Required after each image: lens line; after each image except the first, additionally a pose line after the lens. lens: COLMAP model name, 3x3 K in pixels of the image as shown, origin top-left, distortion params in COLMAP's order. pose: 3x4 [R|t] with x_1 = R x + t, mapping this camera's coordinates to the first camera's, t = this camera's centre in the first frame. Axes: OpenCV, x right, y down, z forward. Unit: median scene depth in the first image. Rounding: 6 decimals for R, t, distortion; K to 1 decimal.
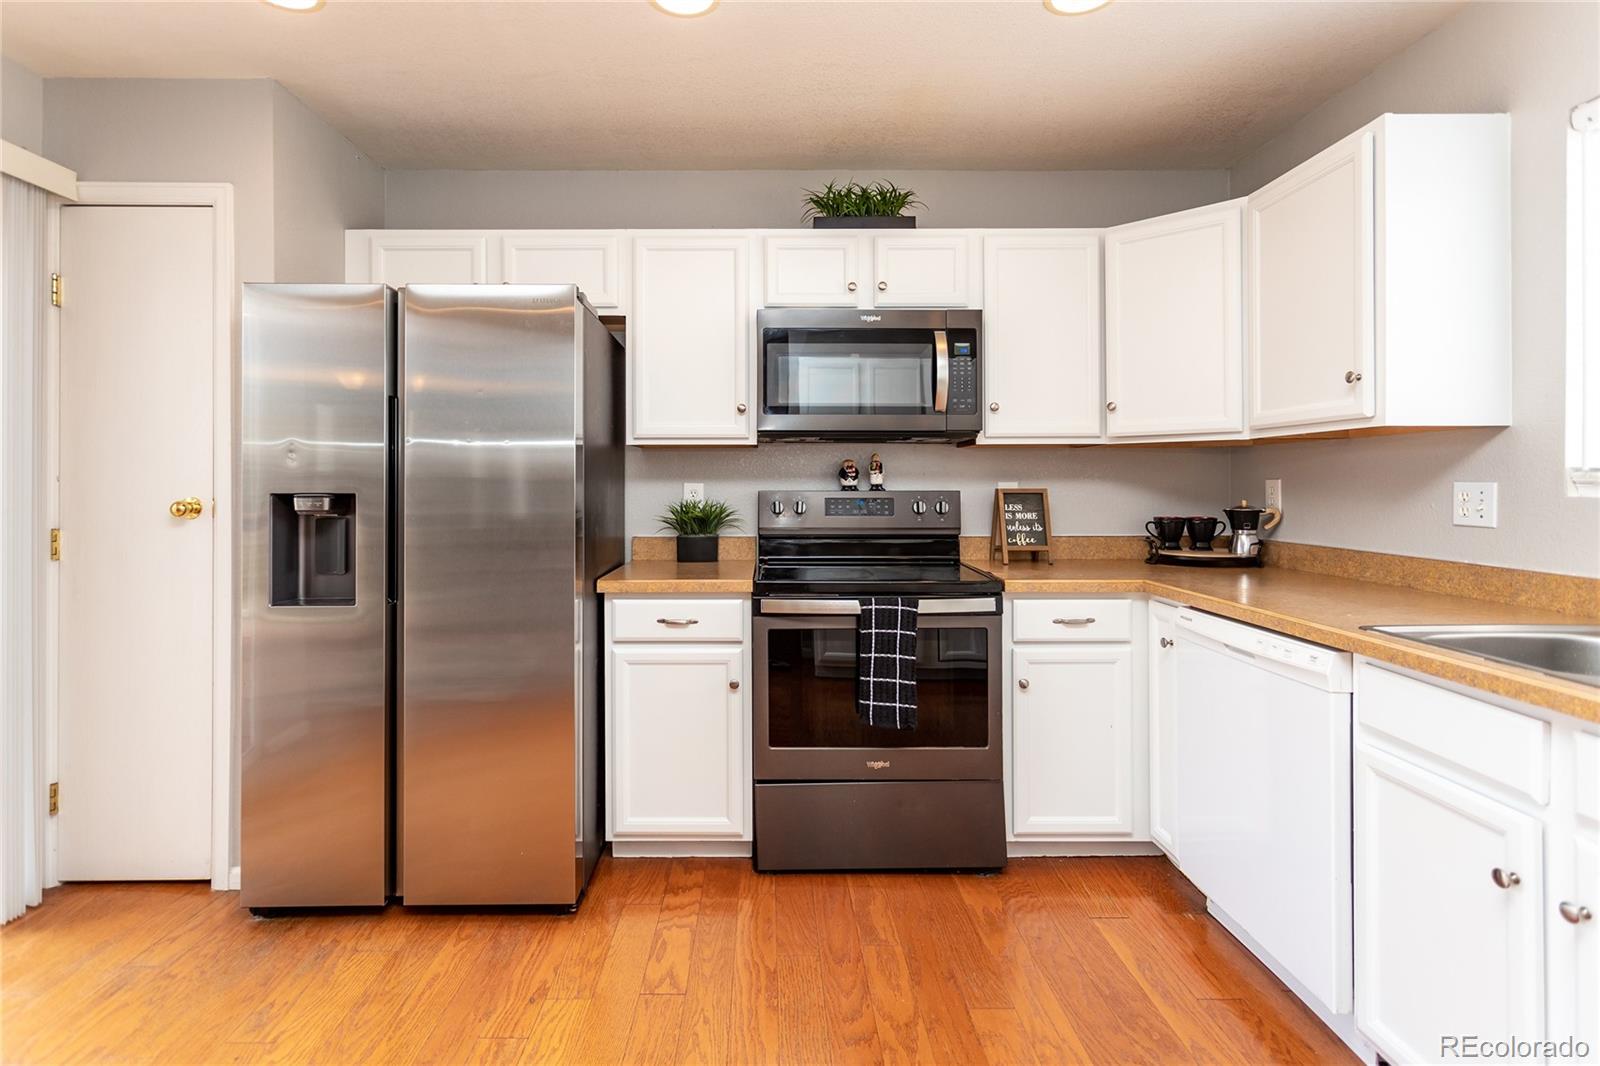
lens RADIAL K [[779.3, 0, 769.1], [0, 779.3, 486.4], [0, 0, 1]] dist [0.000995, 0.000407]
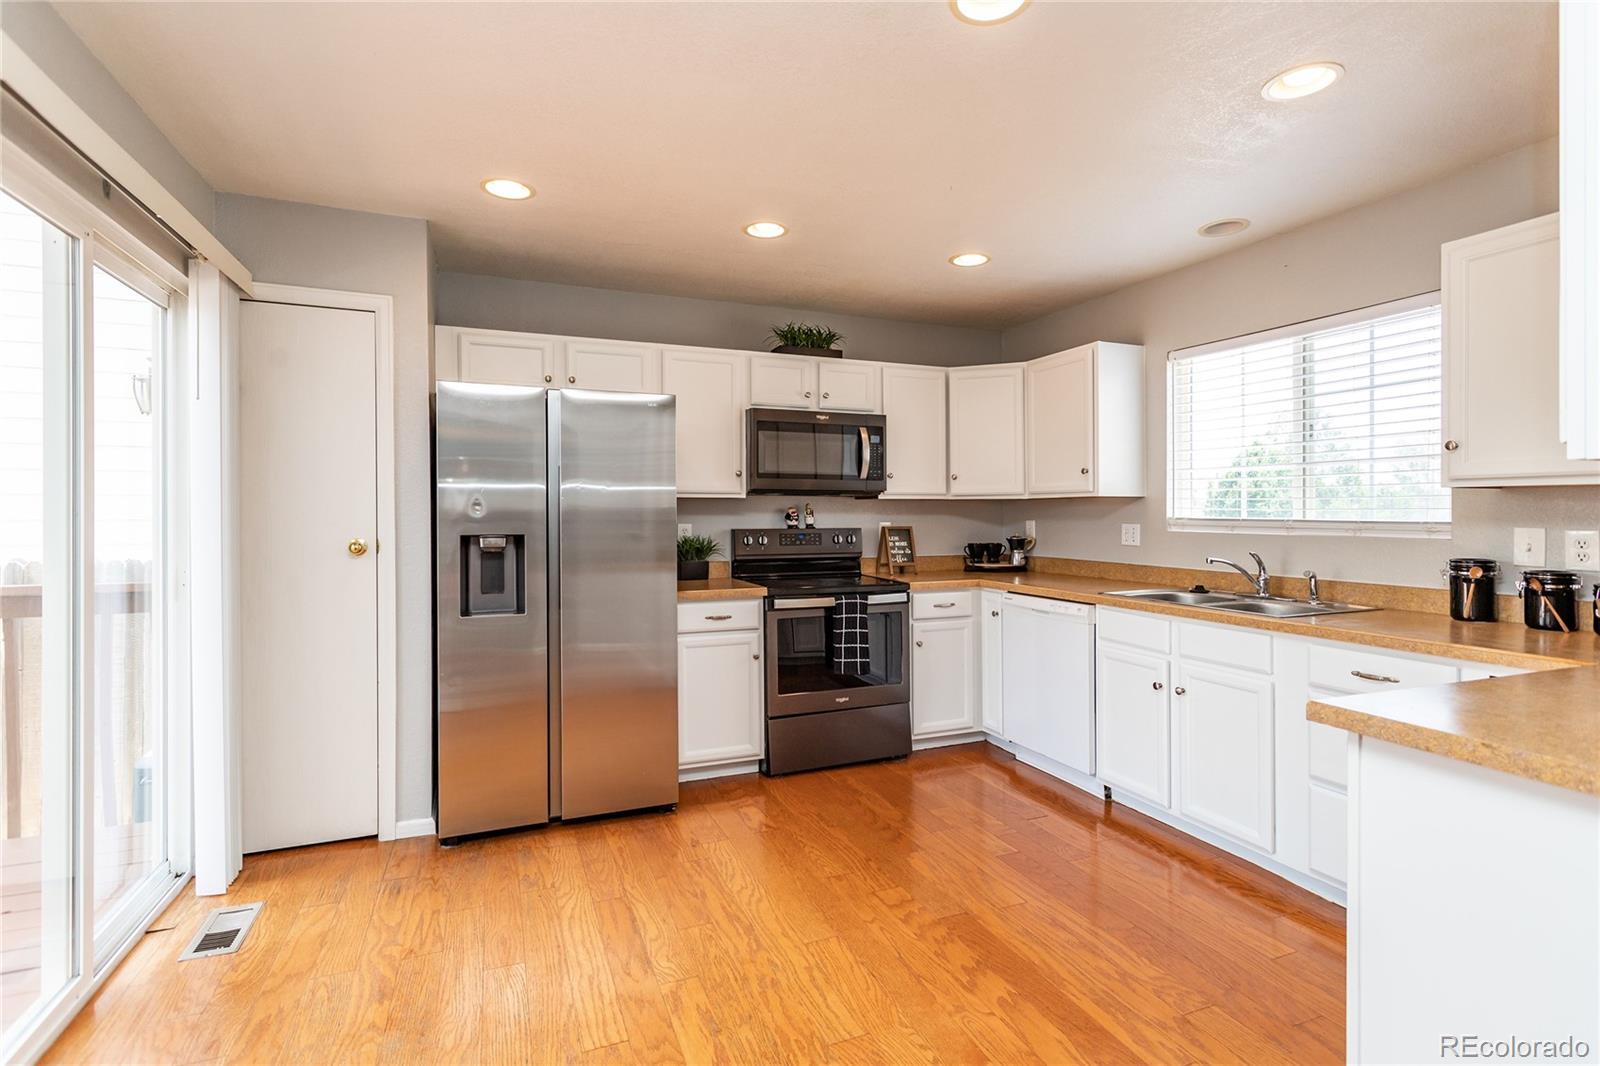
lens RADIAL K [[772.8, 0, 798.8], [0, 772.8, 516.8], [0, 0, 1]] dist [0.000023, 0.000011]
pose [[0.925068, -0.001385, 0.379798, -0.512847], [0.001634, 0.999999, -0.000332, -0.018690], [-0.379797, 0.000928, 0.925069, -0.413251]]
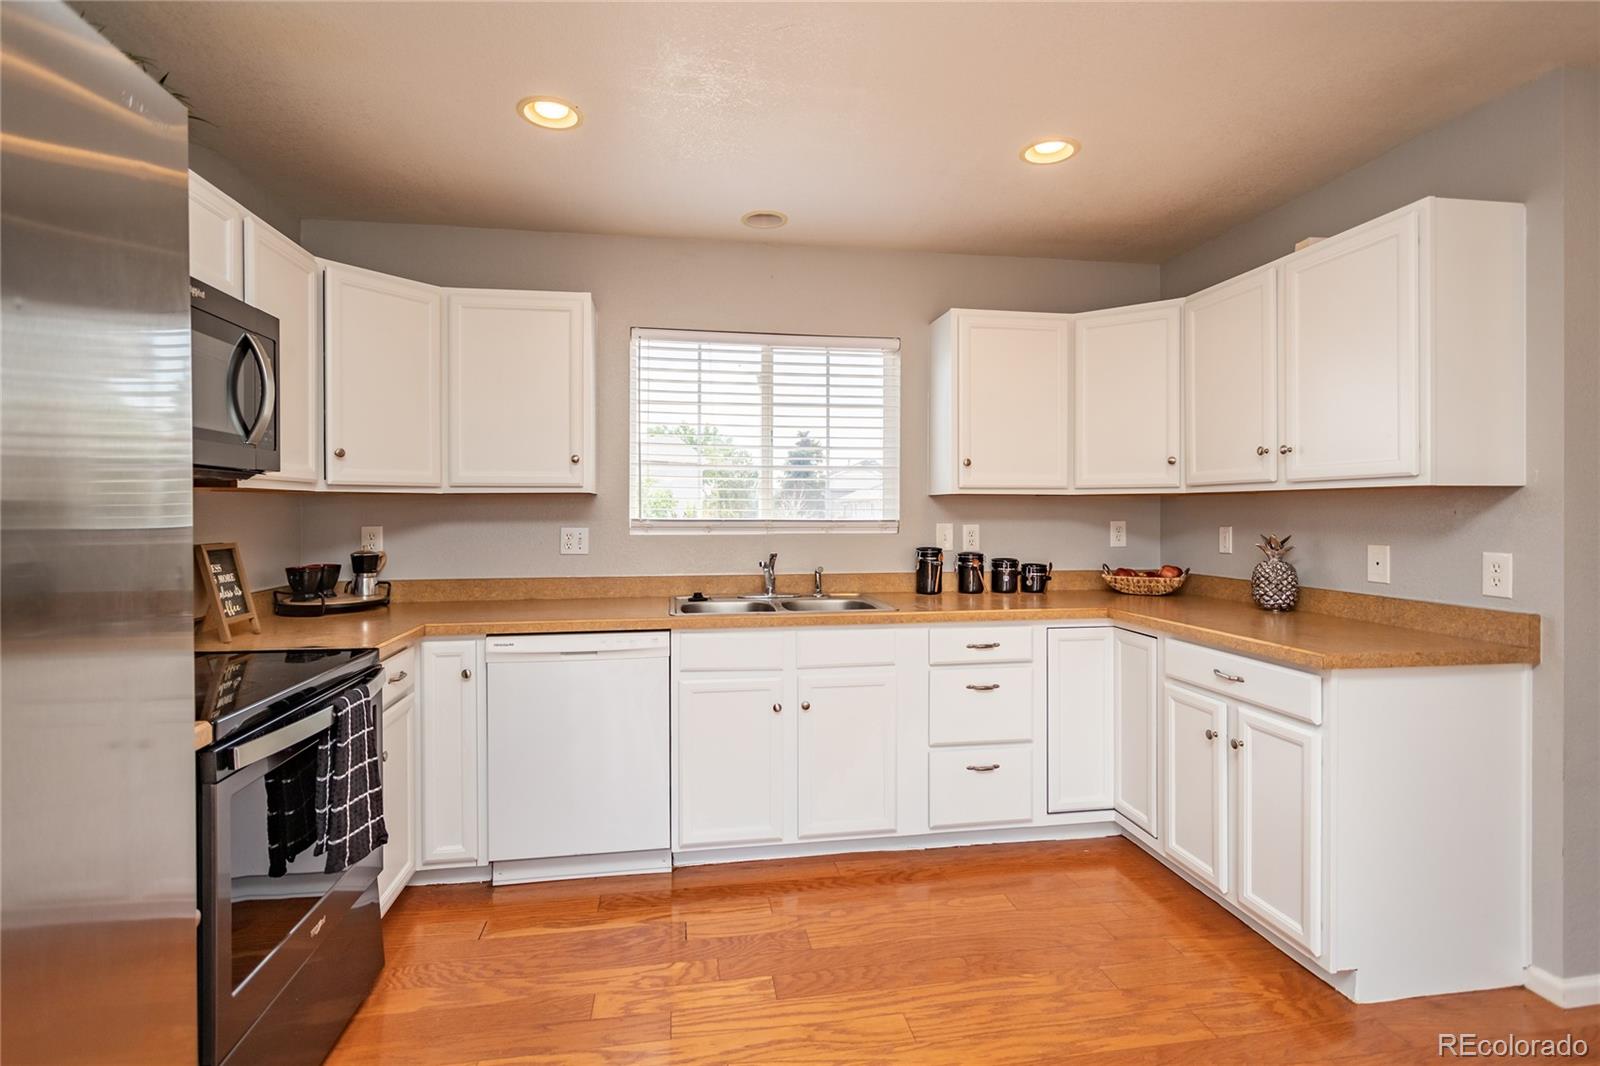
lens RADIAL K [[788.2, 0, 832.2], [0, 788.2, 499.9], [0, 0, 1]] dist [0.001903, 0.000346]
pose [[-0.176633, 0.012885, 0.984192, -0.641080], [0.007696, 0.999902, -0.011710, -0.030931], [-0.984247, 0.005506, -0.176715, 0.604123]]
